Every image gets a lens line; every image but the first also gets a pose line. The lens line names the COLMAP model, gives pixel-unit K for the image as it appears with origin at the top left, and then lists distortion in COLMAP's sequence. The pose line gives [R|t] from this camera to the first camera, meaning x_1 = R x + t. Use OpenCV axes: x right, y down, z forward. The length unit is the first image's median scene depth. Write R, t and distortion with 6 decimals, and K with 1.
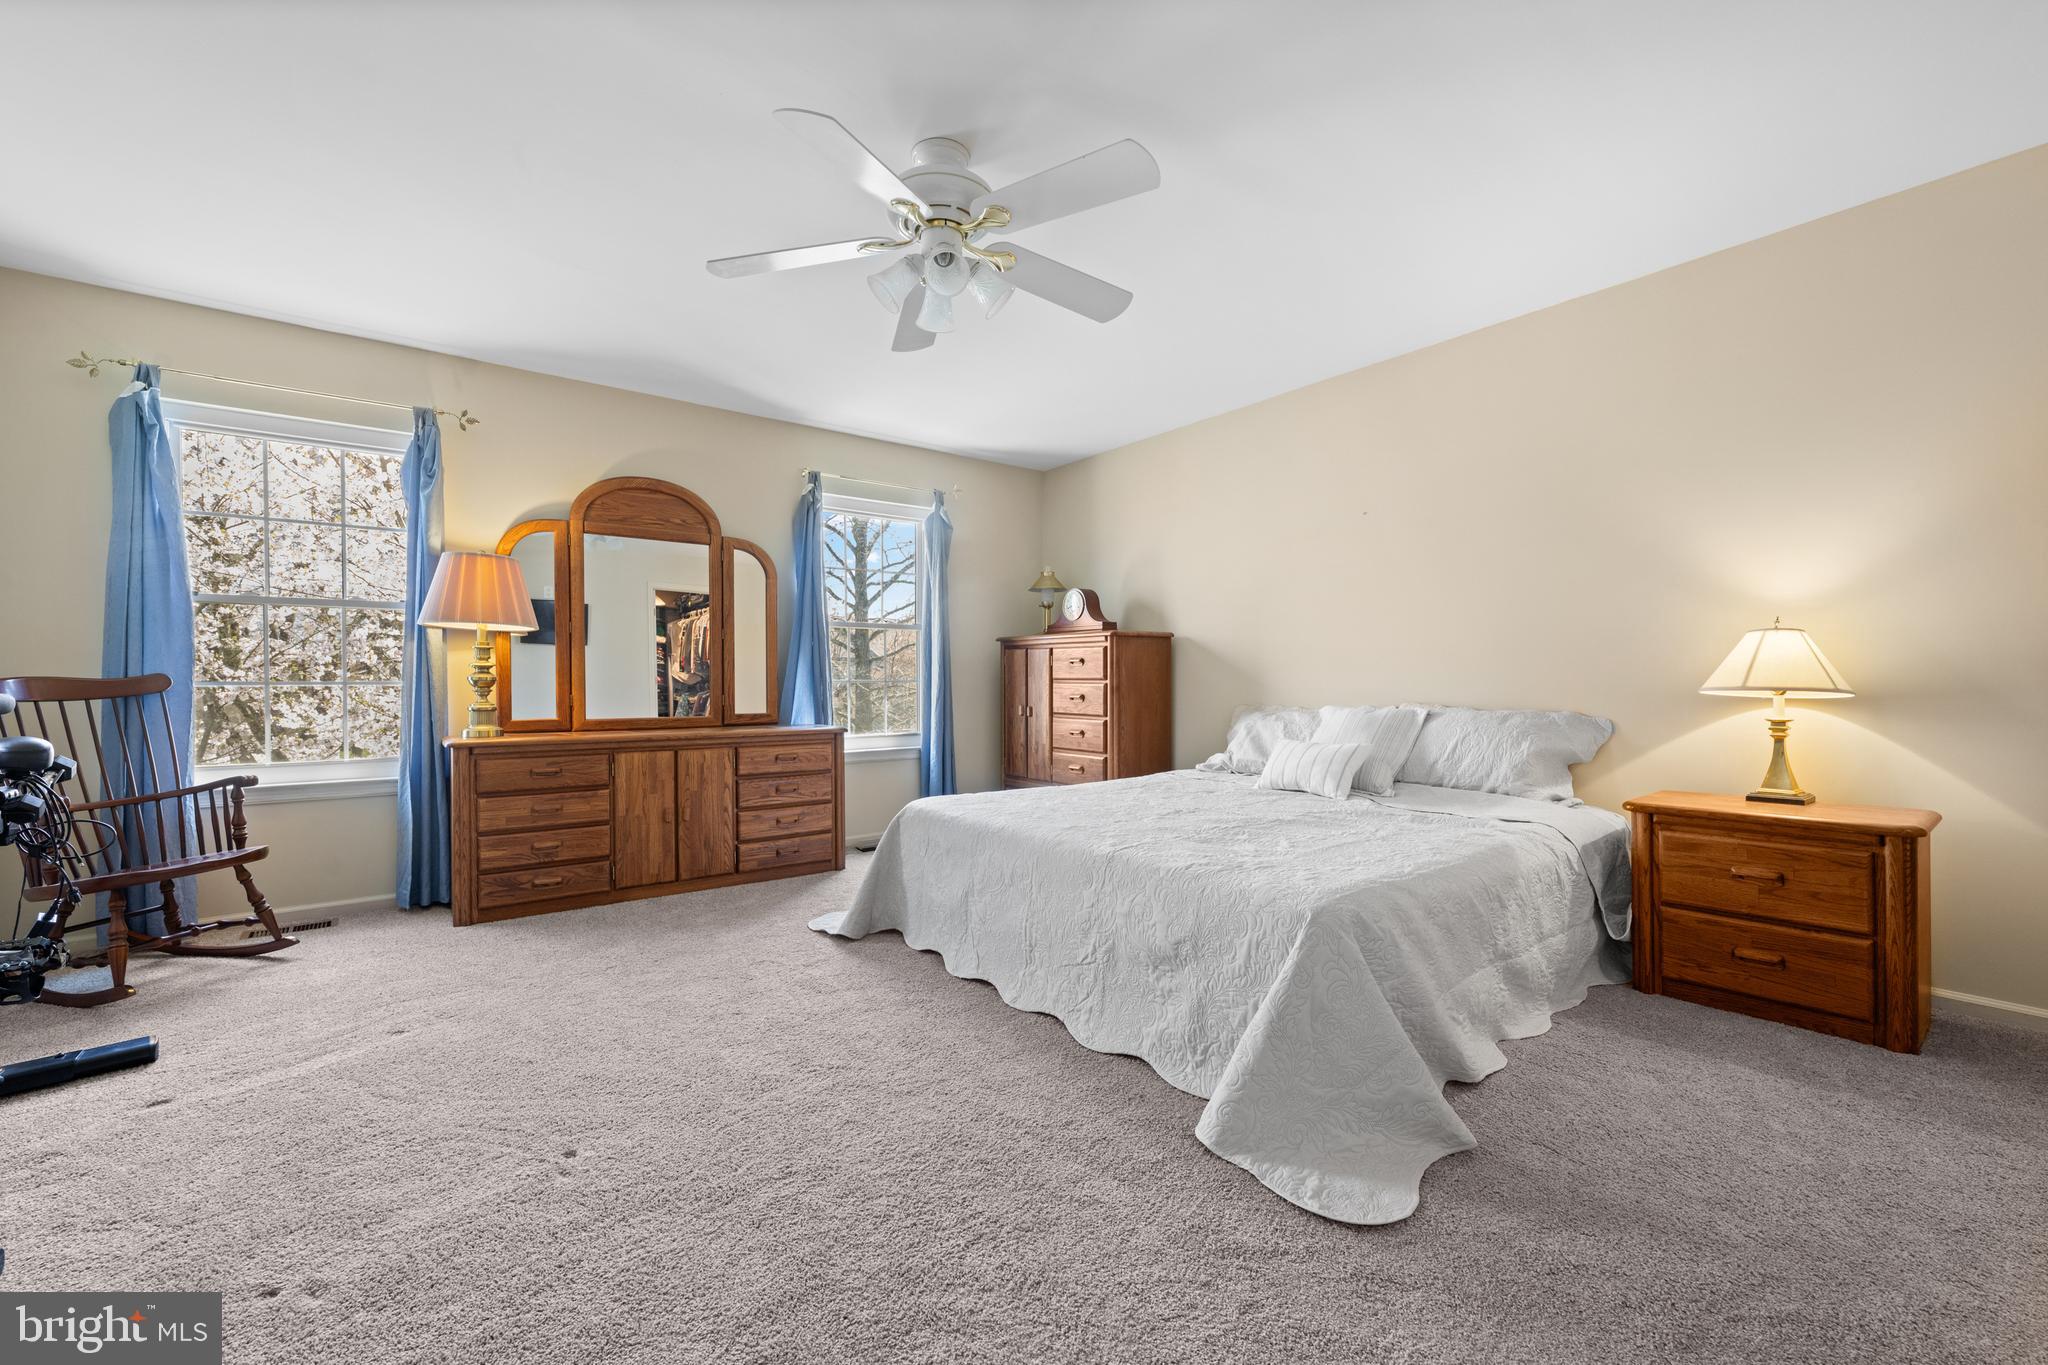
lens RADIAL K [[815.0, 0, 1018.8], [0, 815.0, 677.0], [0, 0, 1]] dist [0.000796, 0.000423]
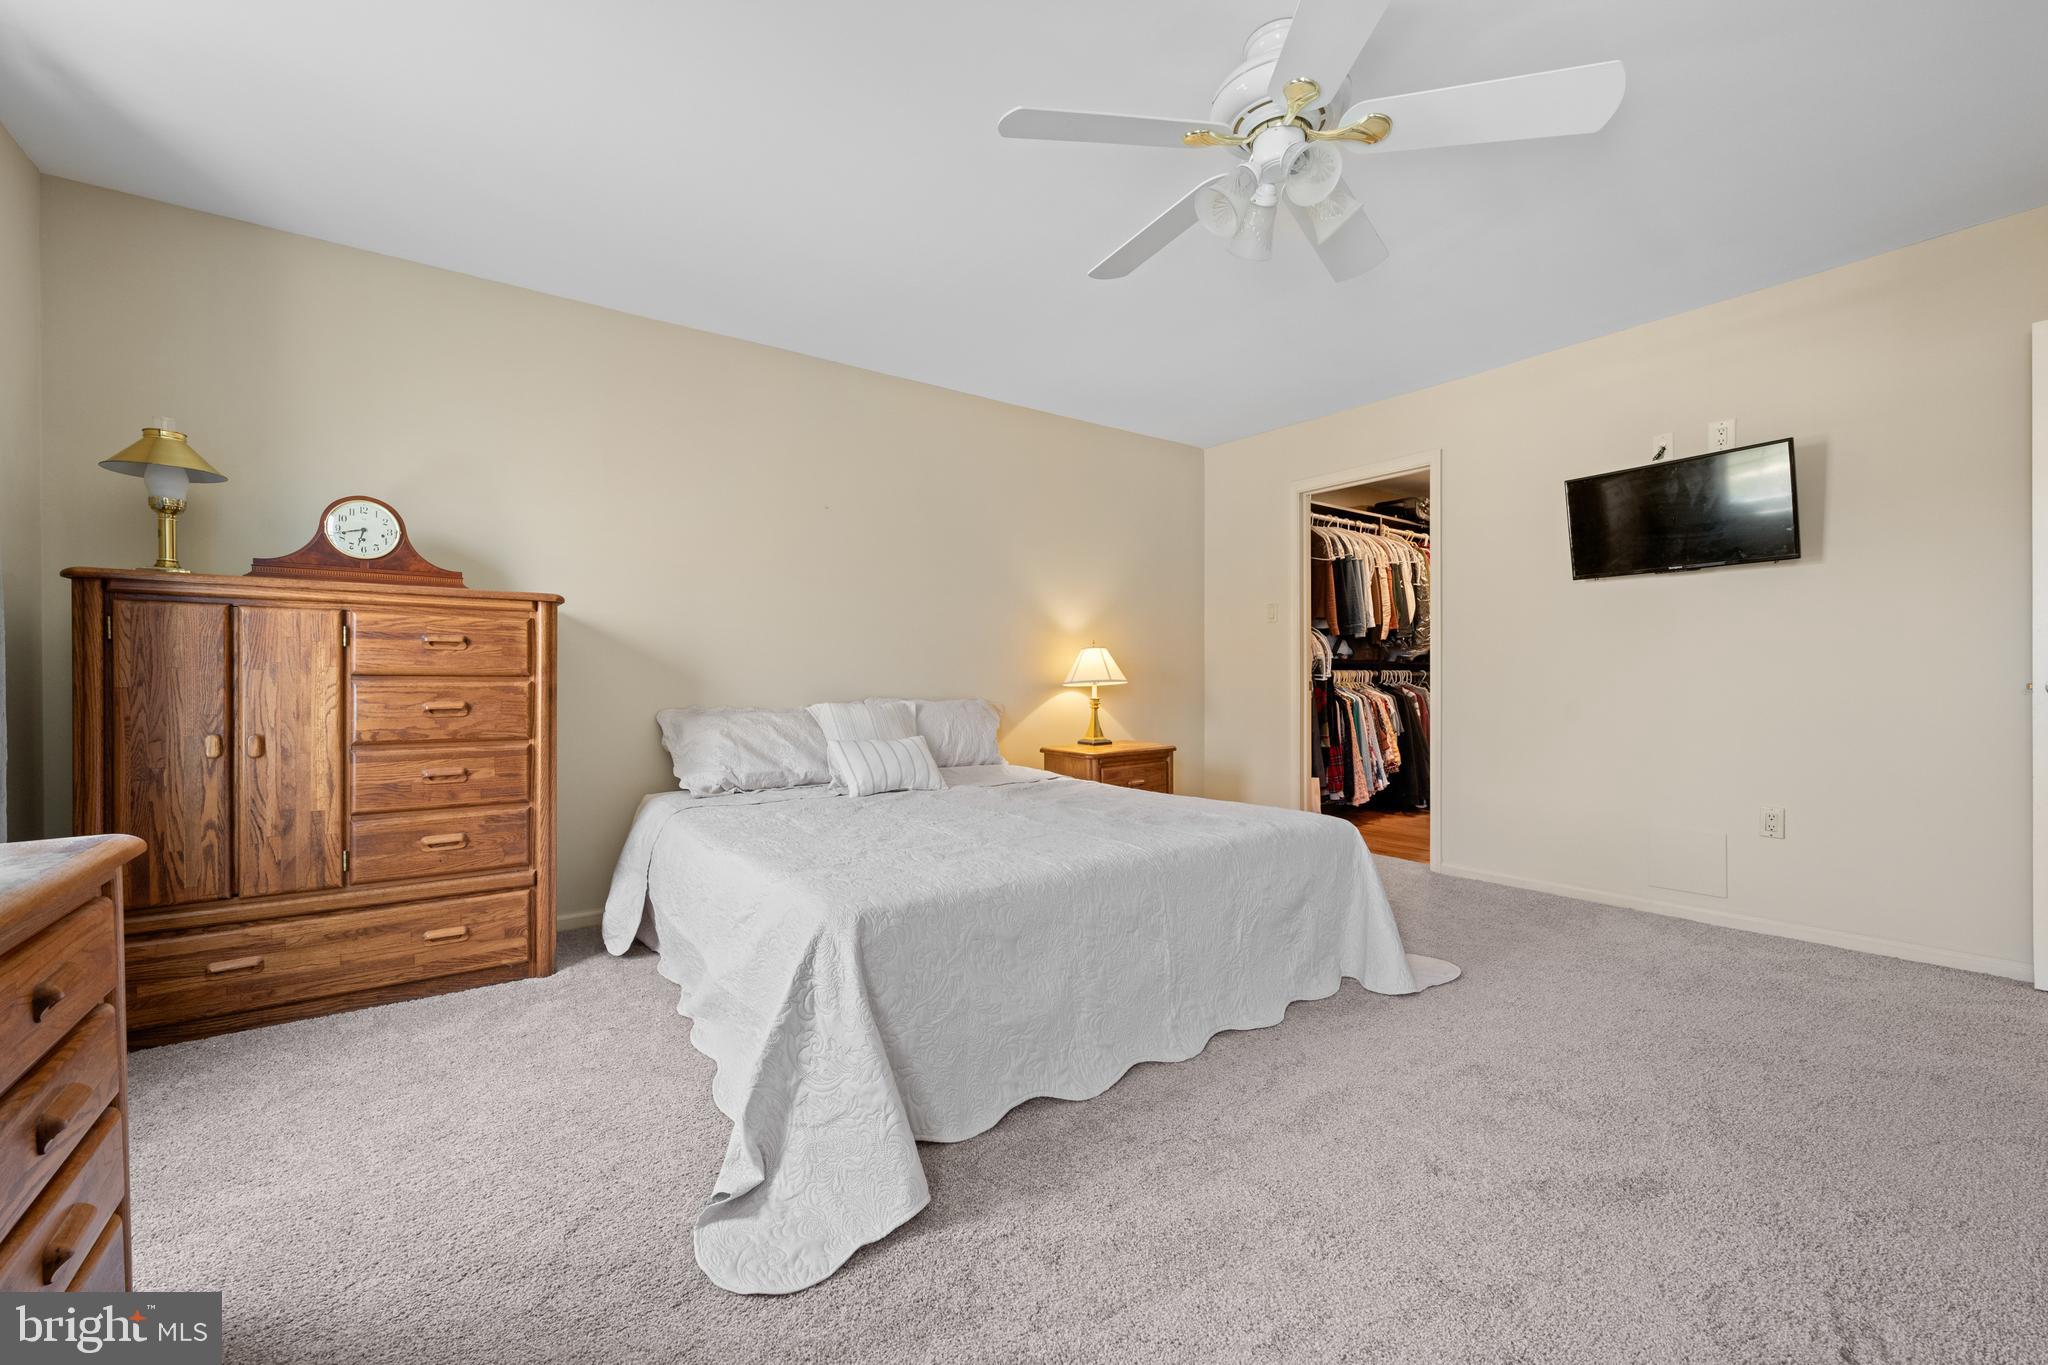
lens RADIAL K [[815.0, 0, 1018.8], [0, 815.0, 677.0], [0, 0, 1]] dist [0.000796, 0.000423]
pose [[0.031723, 0.002885, 0.999493, -0.629835], [0.001891, 0.999994, -0.002946, 0.009510], [-0.999495, 0.001984, 0.031717, 0.847852]]
